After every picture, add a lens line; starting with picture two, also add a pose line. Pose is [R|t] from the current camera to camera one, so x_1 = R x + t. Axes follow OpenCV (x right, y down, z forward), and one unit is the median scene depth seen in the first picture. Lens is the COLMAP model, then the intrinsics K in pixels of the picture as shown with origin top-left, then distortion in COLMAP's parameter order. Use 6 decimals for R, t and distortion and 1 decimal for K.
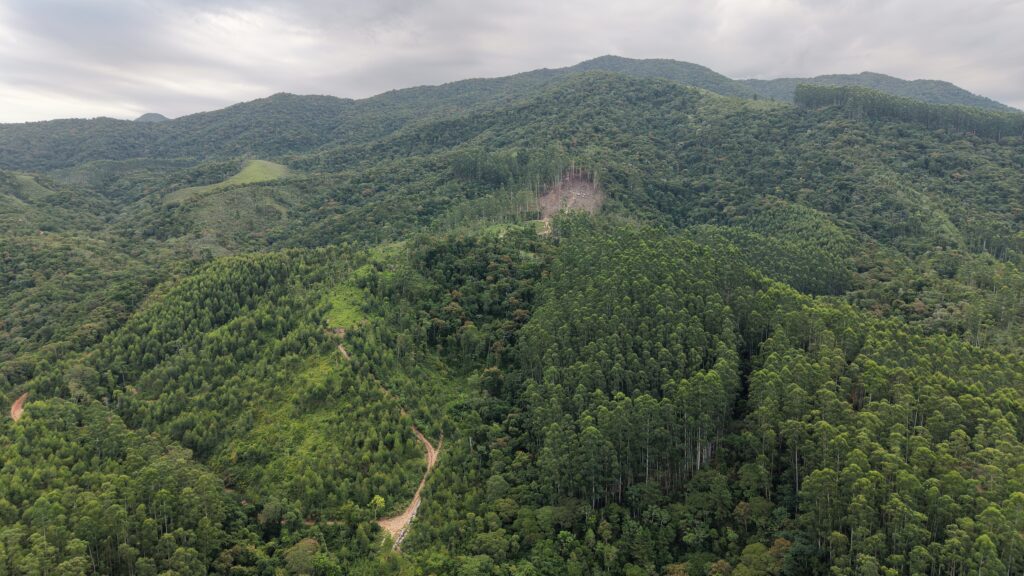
lens RADIAL K [[681.2, 0, 511.0], [0, 681.2, 289.9], [0, 0, 1]] dist [0.037200, -0.046197]
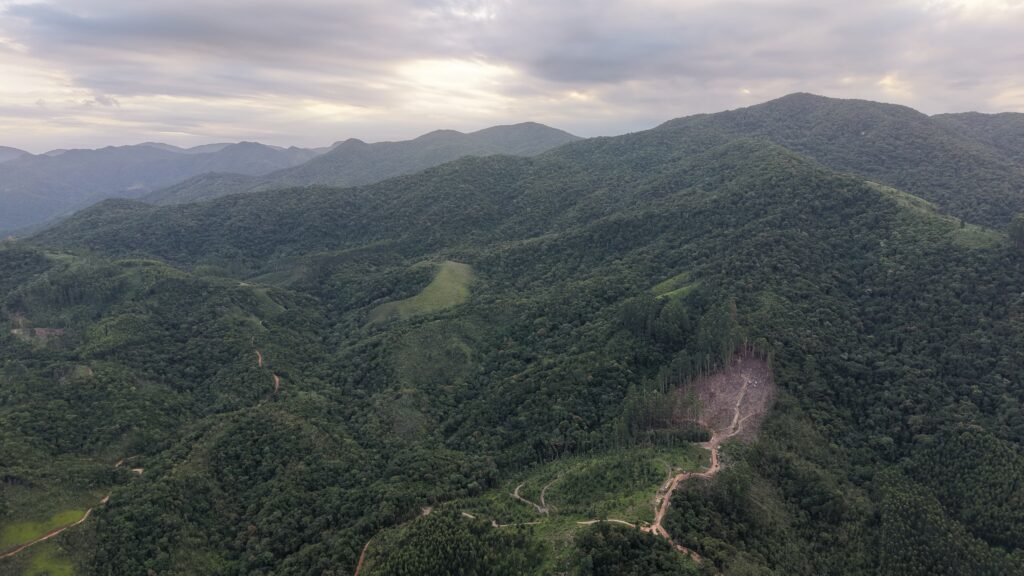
lens RADIAL K [[680.4, 0, 512.0], [0, 680.4, 288.0], [0, 0, 1]] dist [0.024825, -0.027712]
pose [[0.968971, 0.033752, -0.244858, 0.001709], [-0.019579, 0.998001, 0.060087, -0.329963], [0.246397, -0.053429, 0.967695, -0.046670]]
